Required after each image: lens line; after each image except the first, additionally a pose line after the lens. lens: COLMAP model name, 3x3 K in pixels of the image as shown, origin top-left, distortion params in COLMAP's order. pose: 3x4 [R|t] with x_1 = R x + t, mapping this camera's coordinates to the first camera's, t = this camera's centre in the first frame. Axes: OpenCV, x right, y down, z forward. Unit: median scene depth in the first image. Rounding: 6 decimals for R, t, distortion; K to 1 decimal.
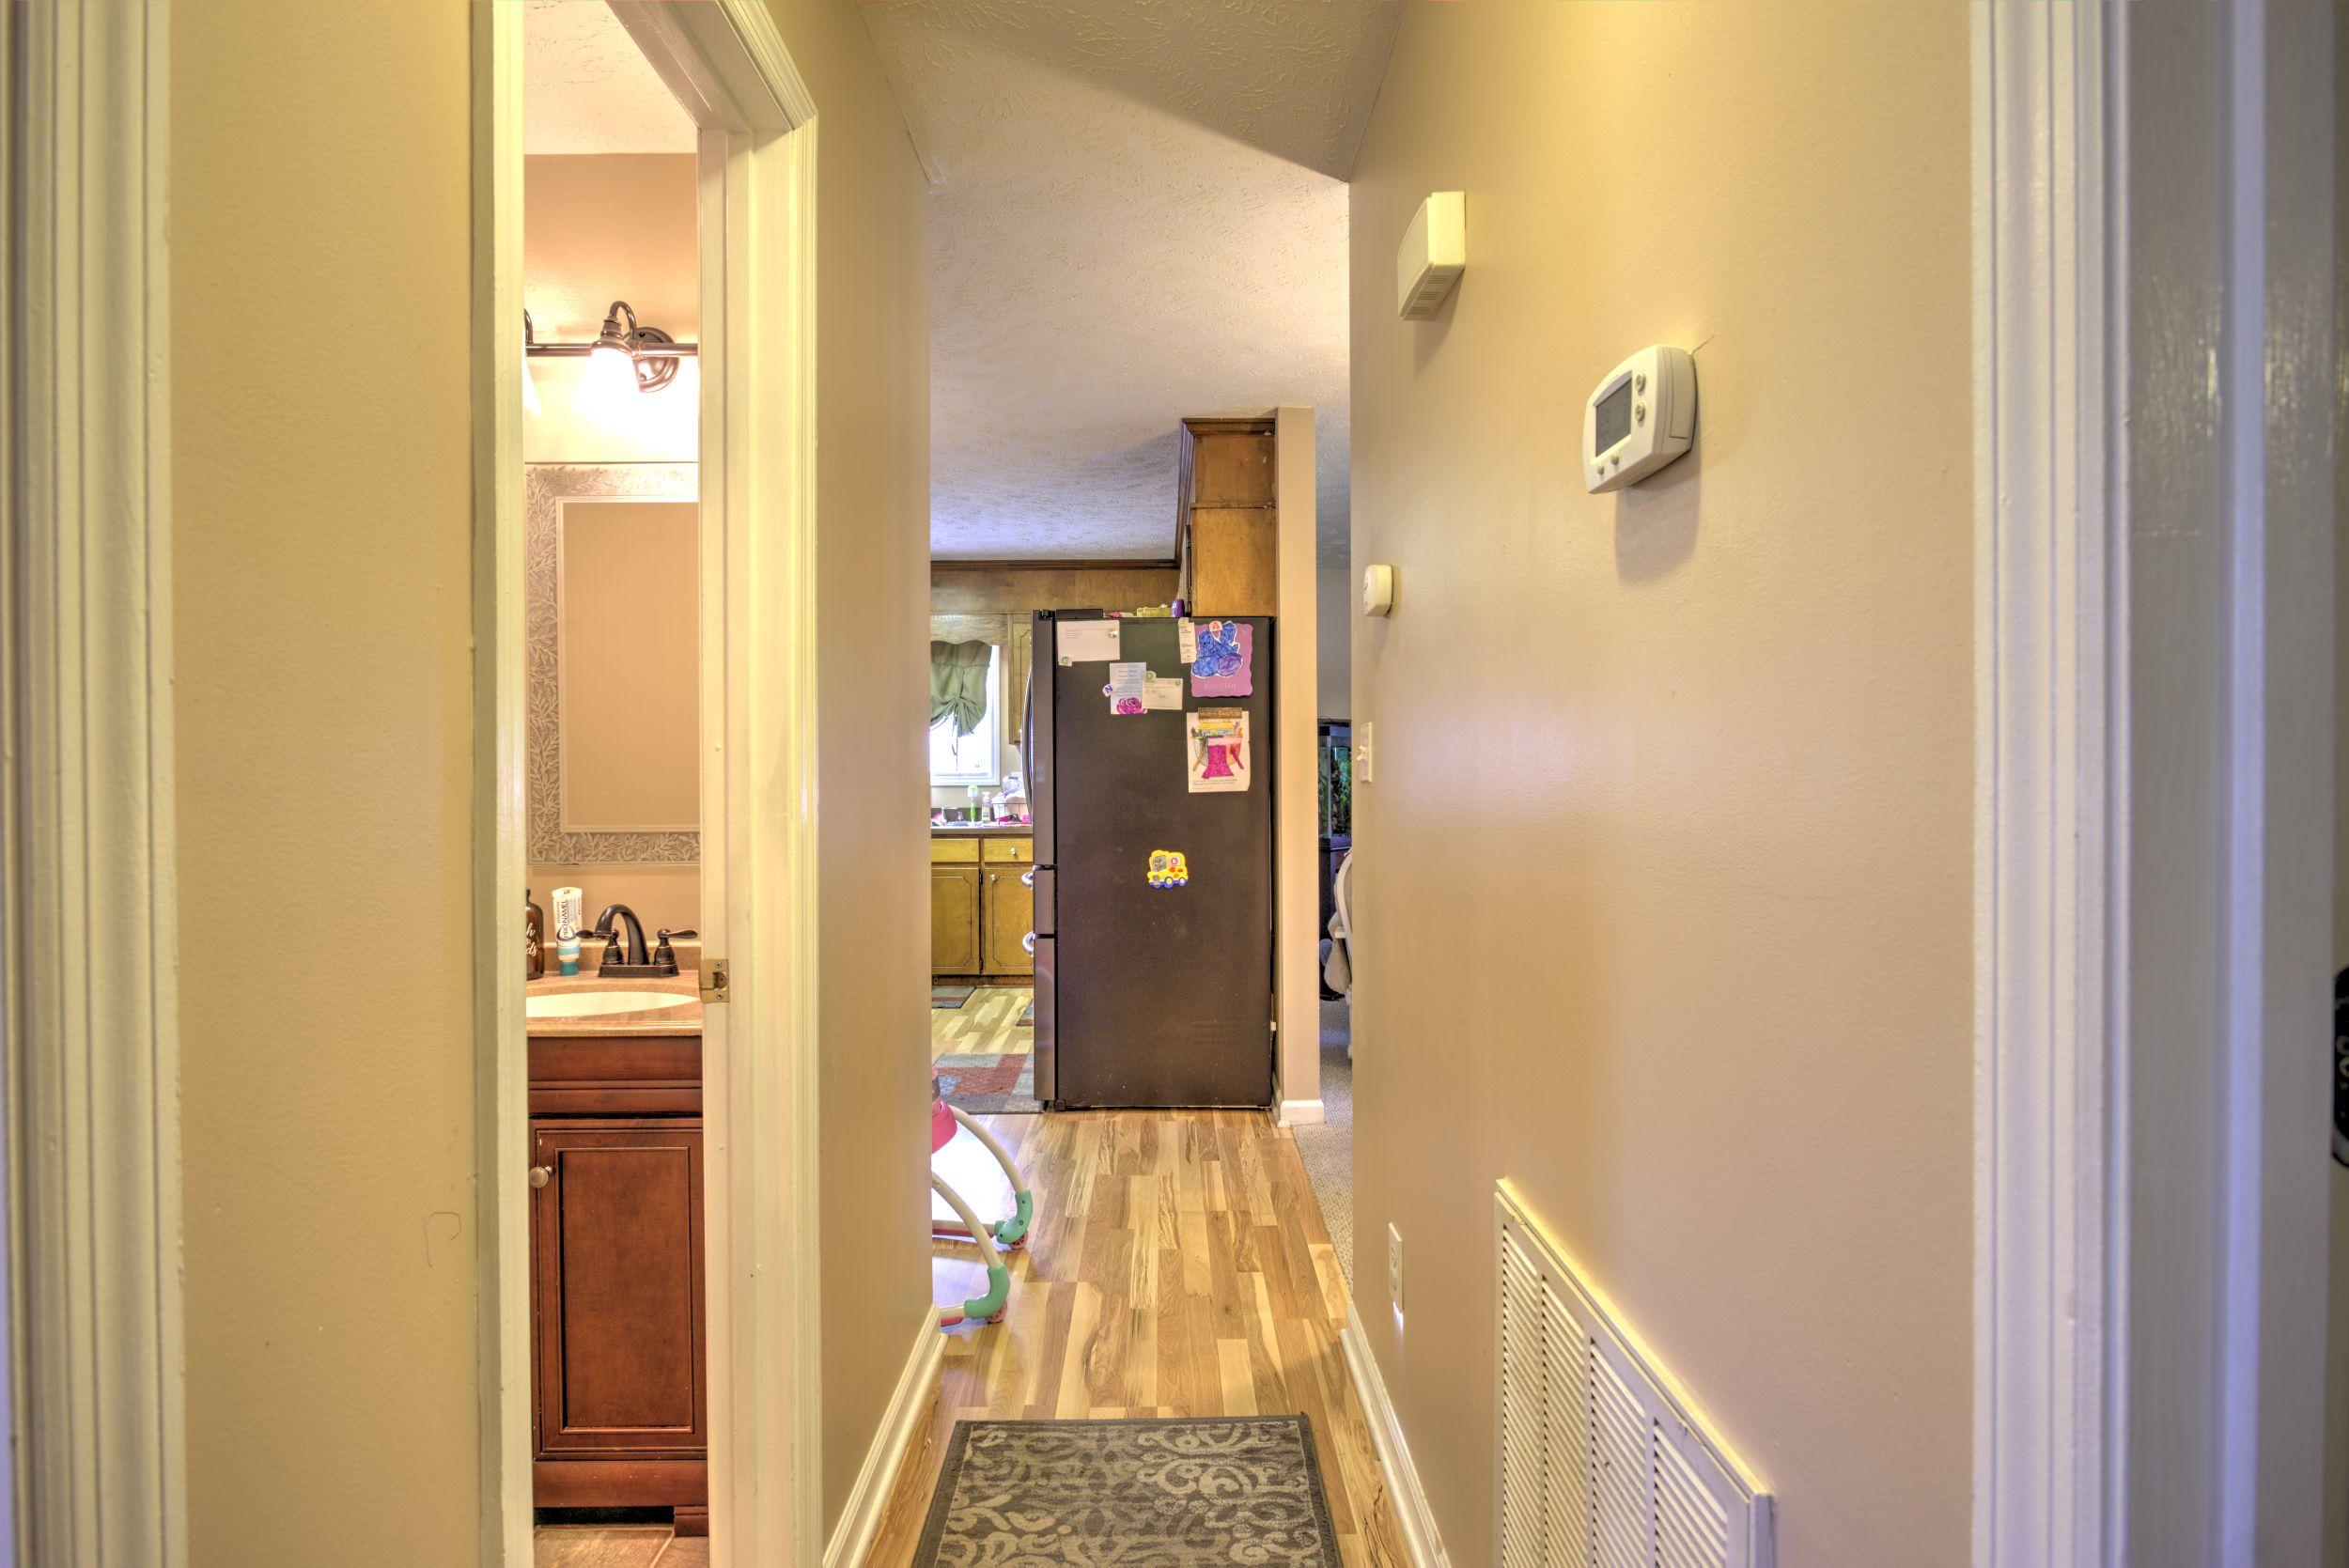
lens RADIAL K [[1109.1, 0, 1167.2], [0, 1109.1, 767.2], [0, 0, 1]] dist [-0.006018, 0.001163]
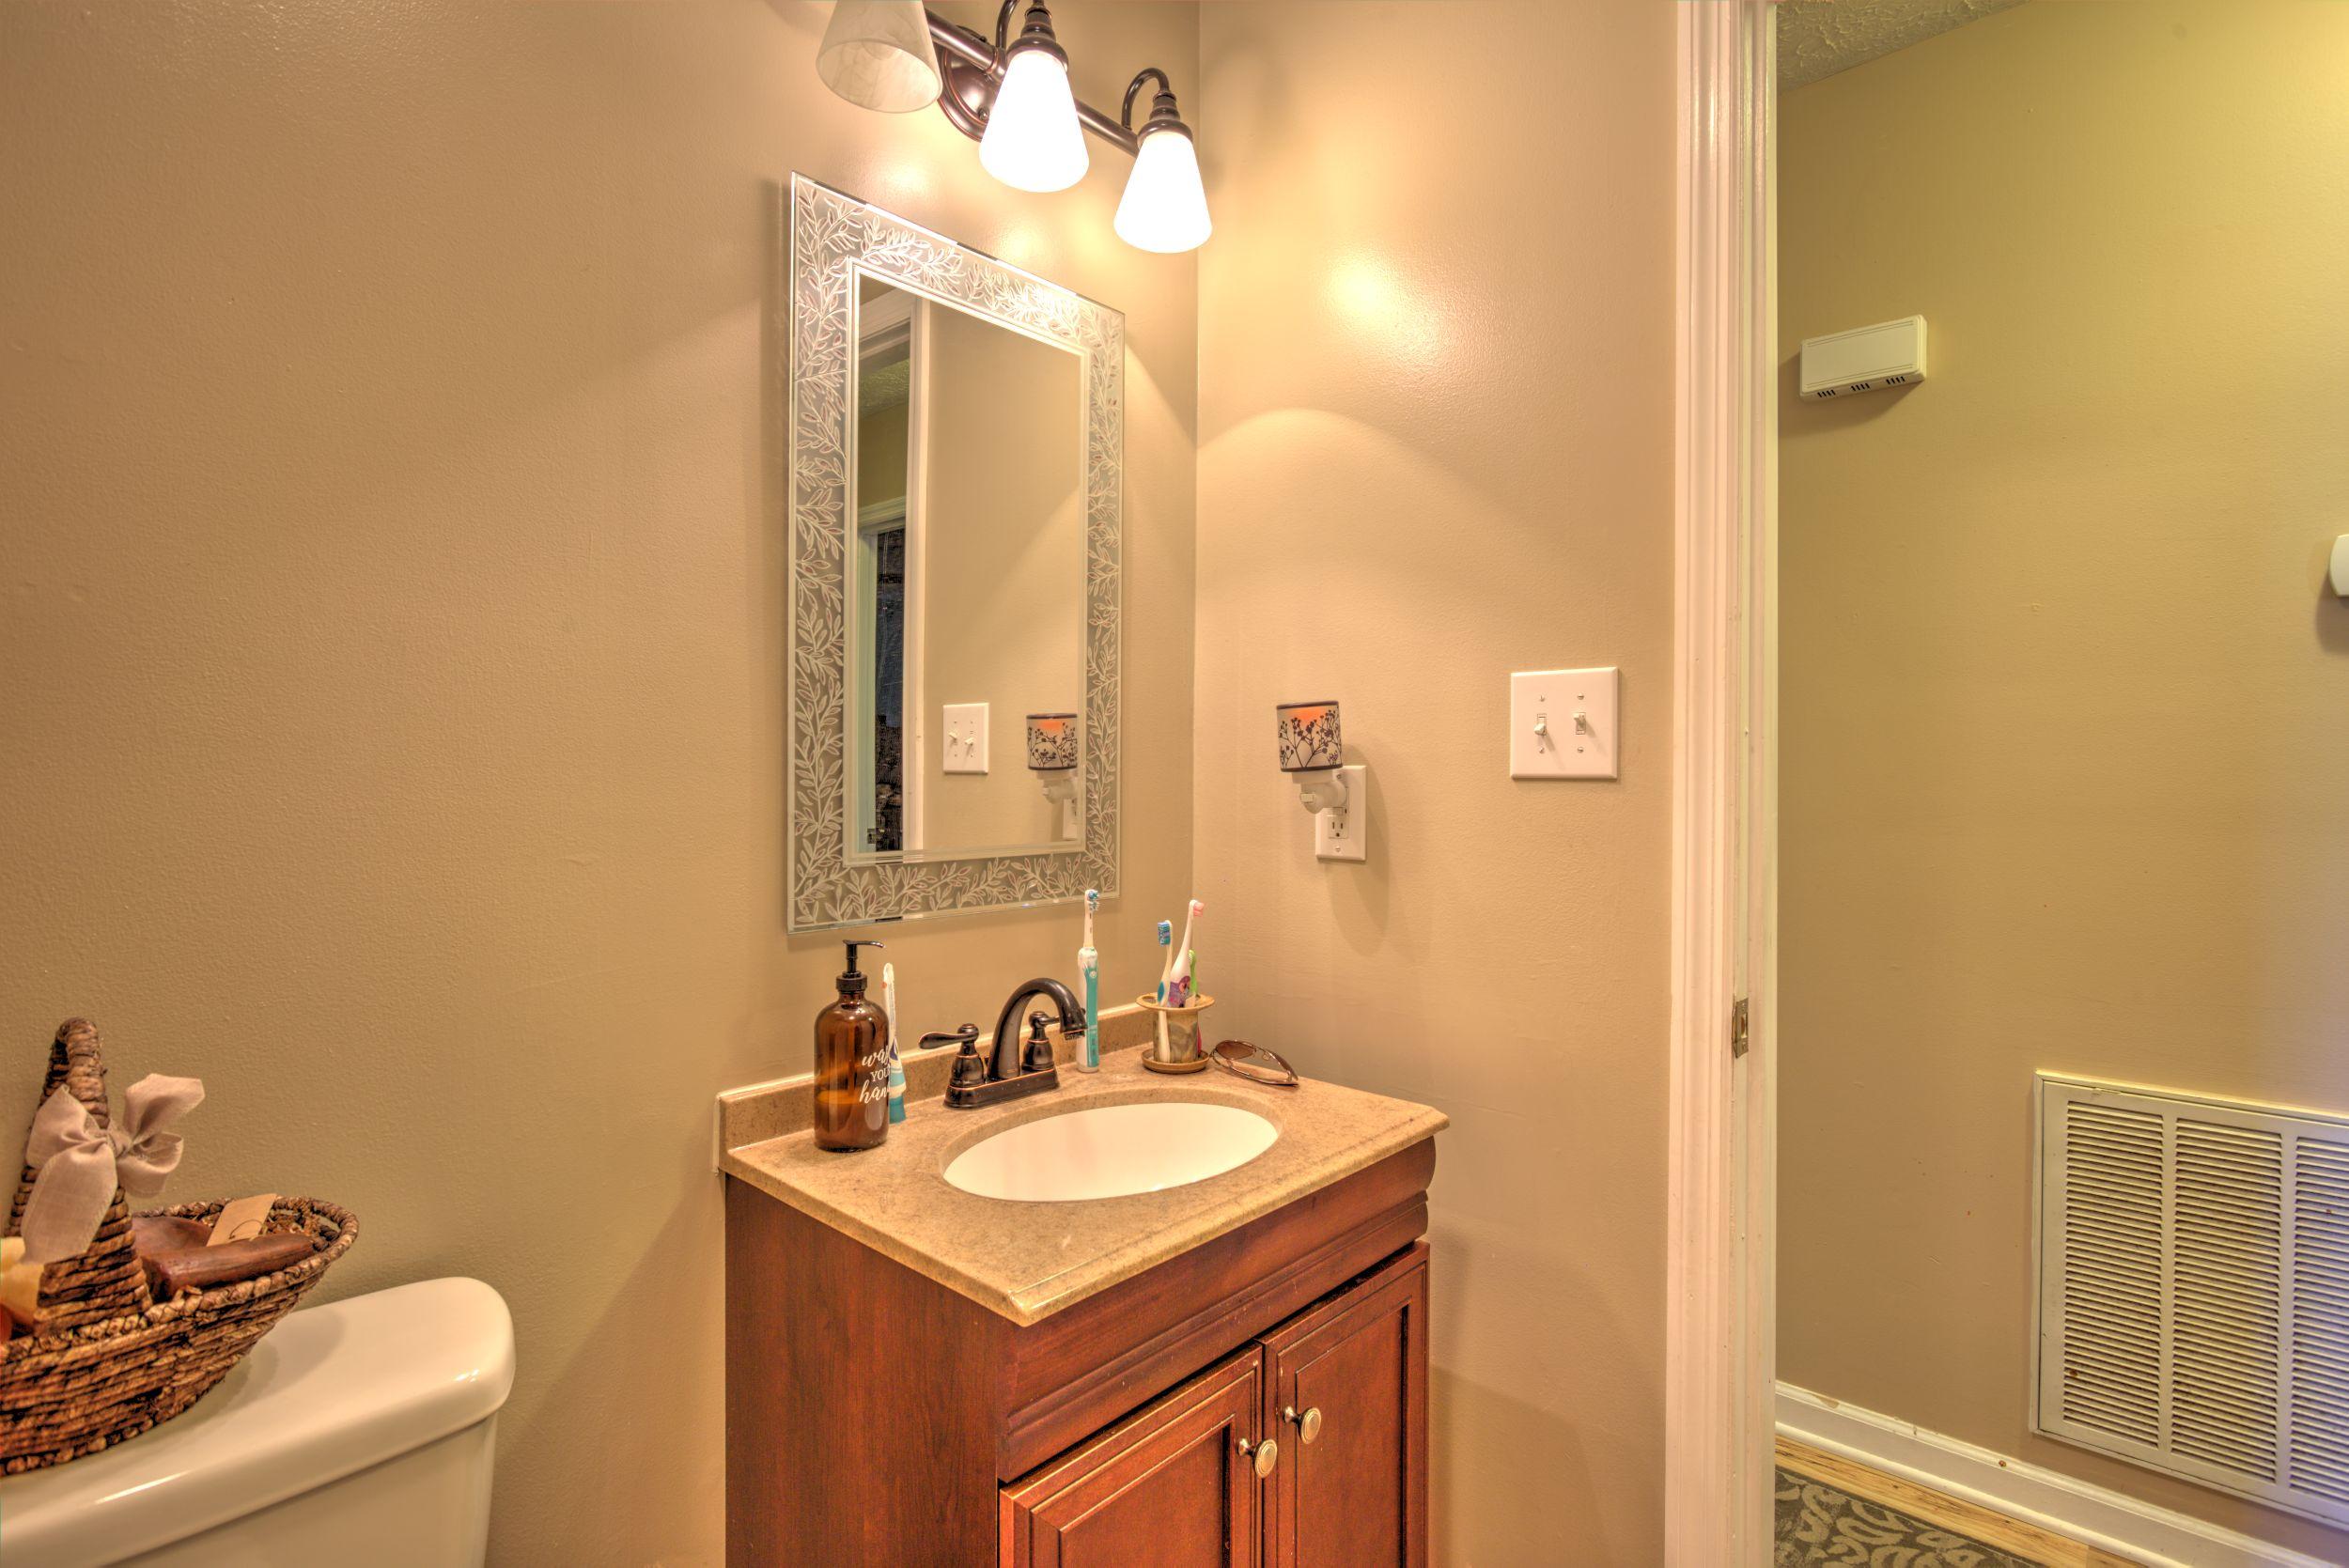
lens RADIAL K [[1109.1, 0, 1175.1], [0, 1109.1, 775.1], [0, 0, 1]] dist [-0.006018, 0.001163]
pose [[0.688441, 0.005374, 0.725273, -0.860666], [-0.006646, 0.999977, -0.001101, 0.013157], [-0.725262, -0.004062, 0.688461, 0.513868]]
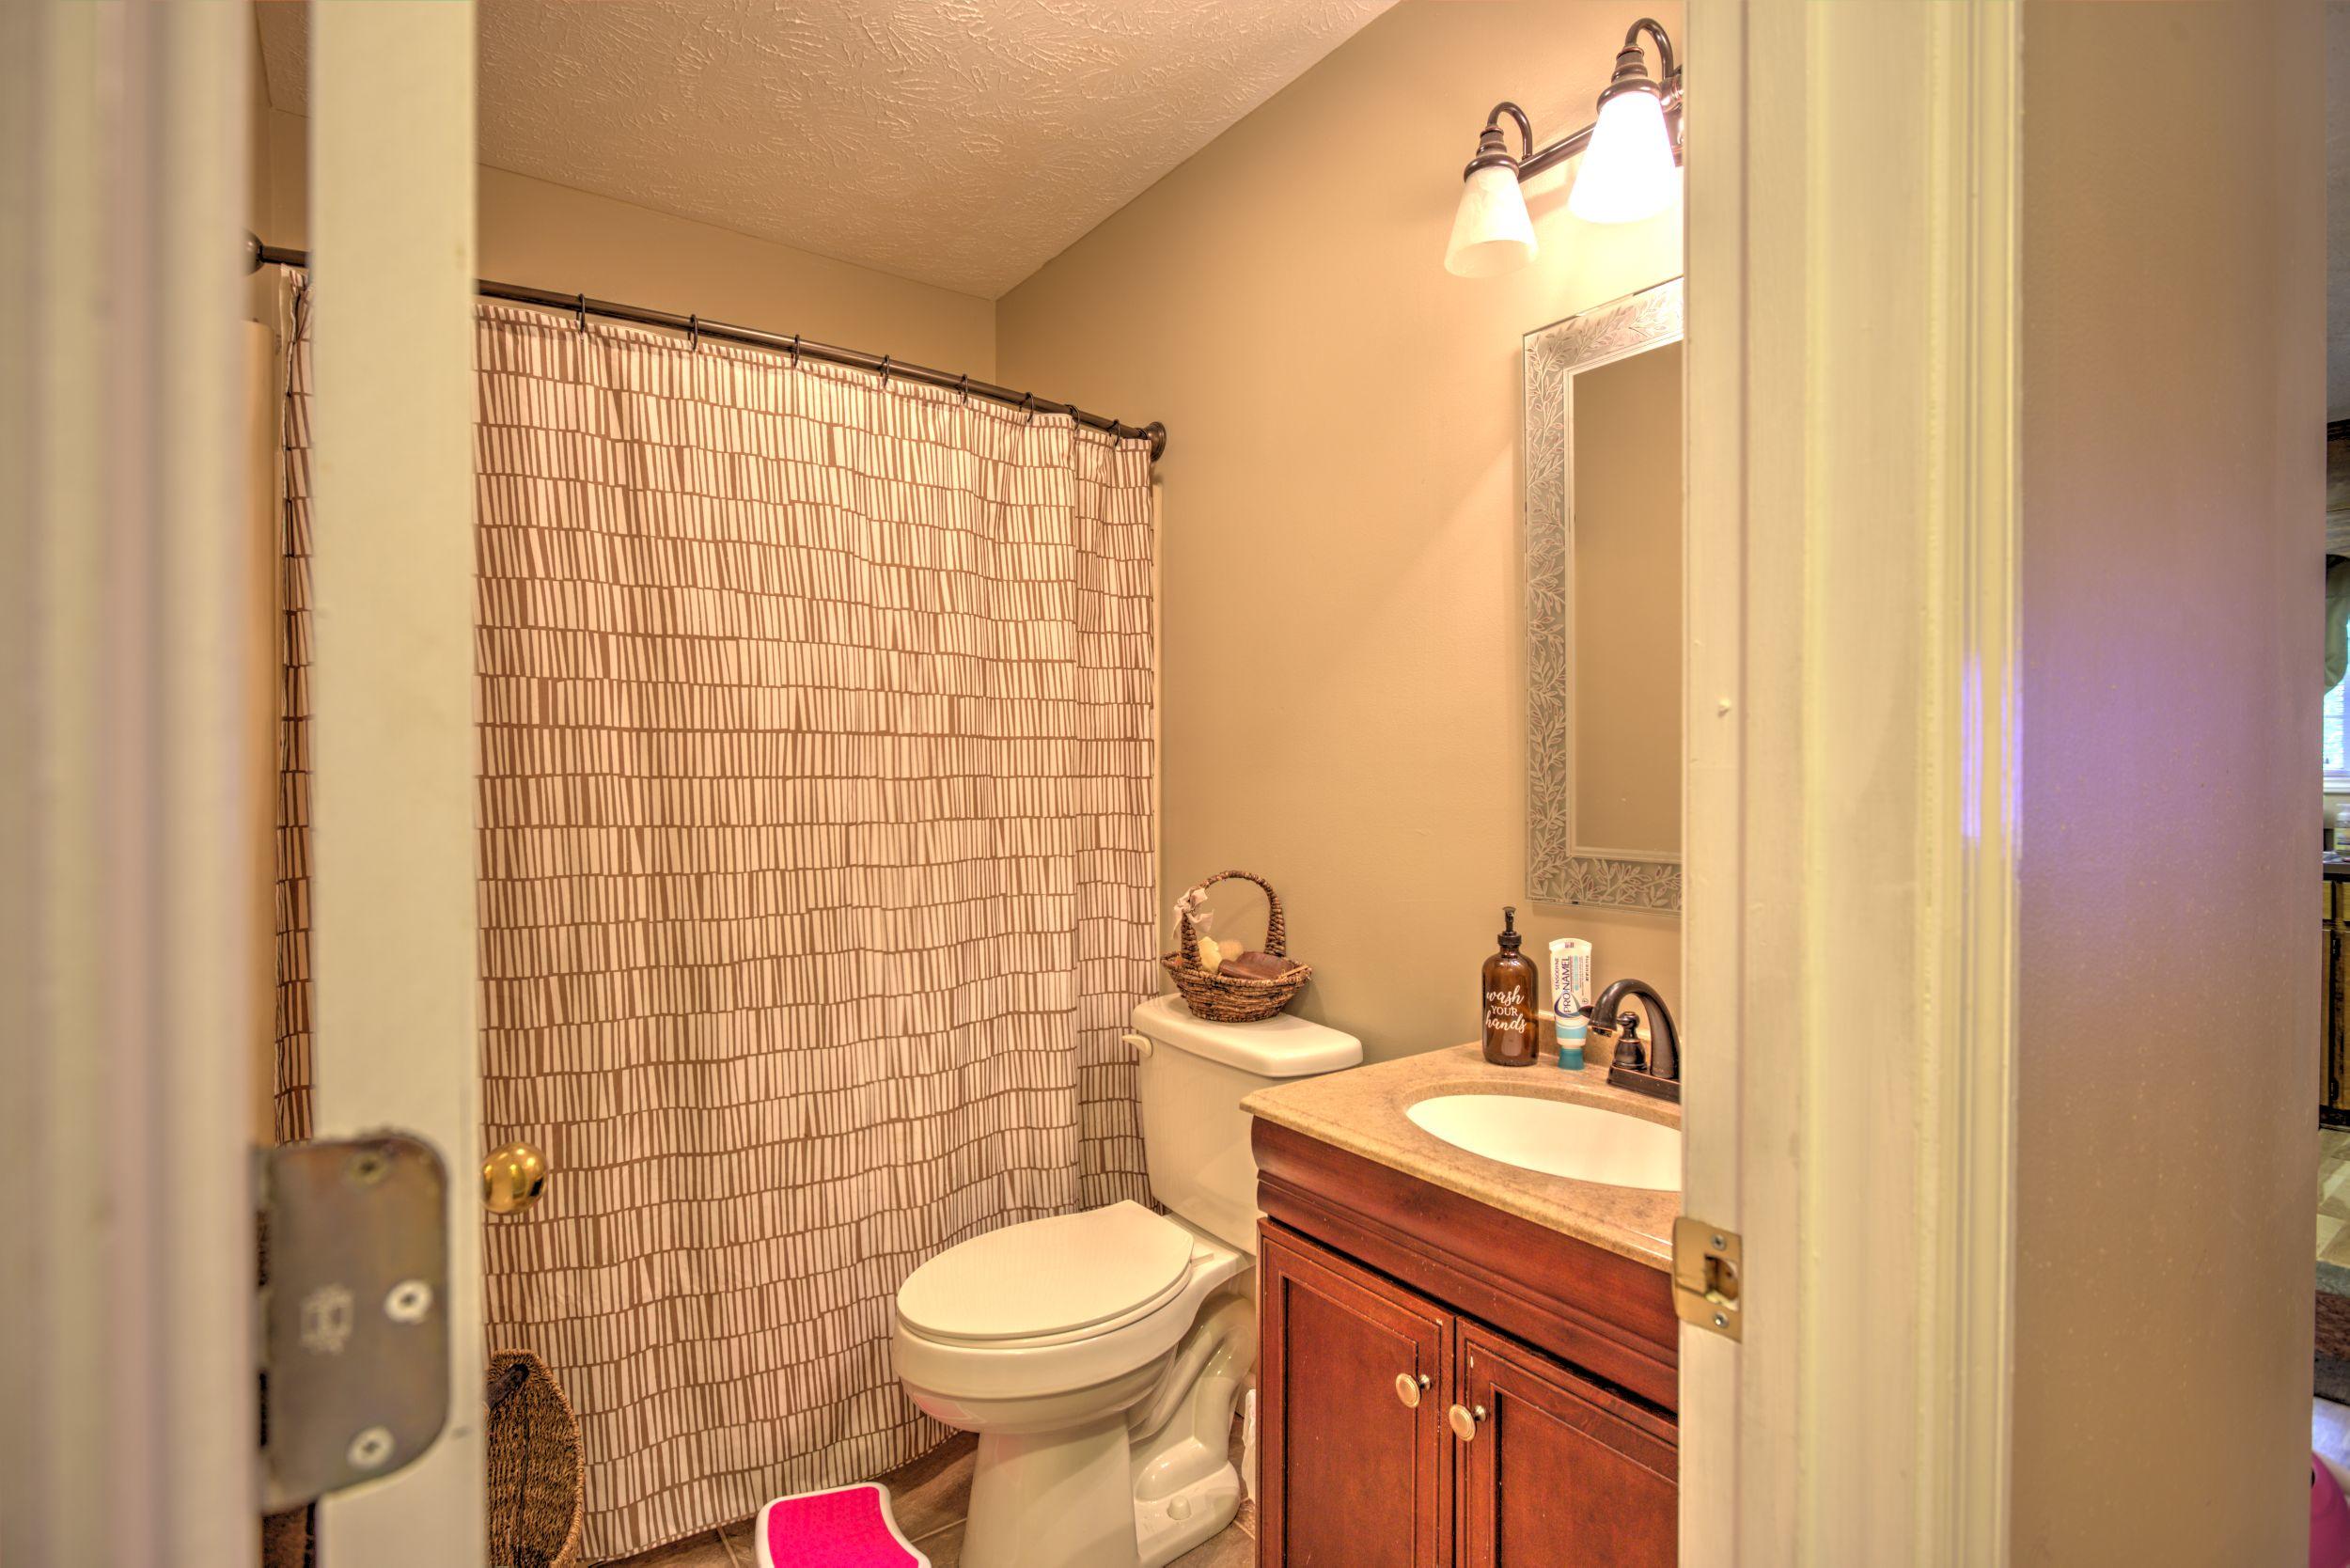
lens RADIAL K [[1109.7, 0, 1179.4], [0, 1109.7, 778.8], [0, 0, 1]] dist [-0.006018, 0.001163]
pose [[0.584783, 0.012875, -0.811087, -0.131876], [-0.004101, 0.999908, 0.012916, 0.002862], [0.811179, -0.004227, 0.584782, 0.410442]]
